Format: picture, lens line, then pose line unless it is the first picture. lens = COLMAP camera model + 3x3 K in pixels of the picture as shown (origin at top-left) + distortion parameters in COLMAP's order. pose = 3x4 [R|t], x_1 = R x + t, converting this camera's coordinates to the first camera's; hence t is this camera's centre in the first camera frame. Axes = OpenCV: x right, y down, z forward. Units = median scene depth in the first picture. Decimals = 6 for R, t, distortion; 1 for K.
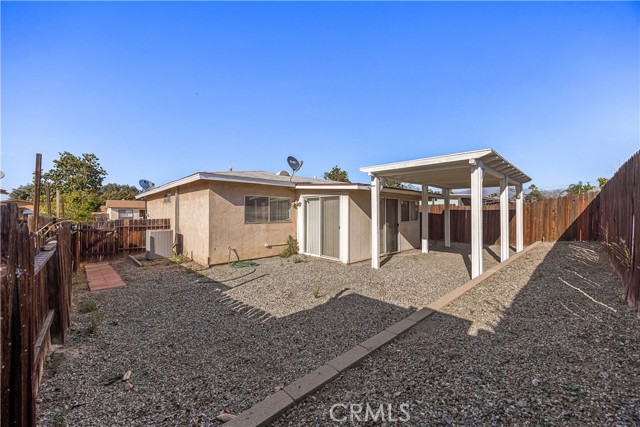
lens RADIAL K [[245.2, 0, 321.5], [0, 245.2, 212.4], [0, 0, 1]] dist [-0.002916, 0.000330]
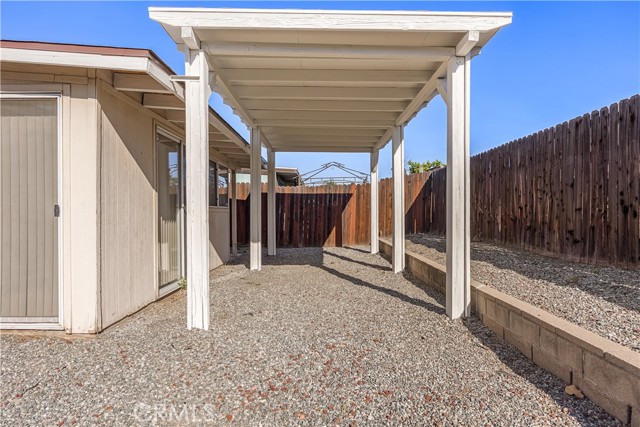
lens RADIAL K [[383.4, 0, 321.5], [0, 383.4, 218.1], [0, 0, 1]] dist [0.004719, 0.000783]
pose [[0.691045, -0.005675, 0.722789, -0.037360], [-0.002080, 0.999949, 0.009839, 0.067237], [-0.722809, -0.008302, 0.690998, 0.478317]]
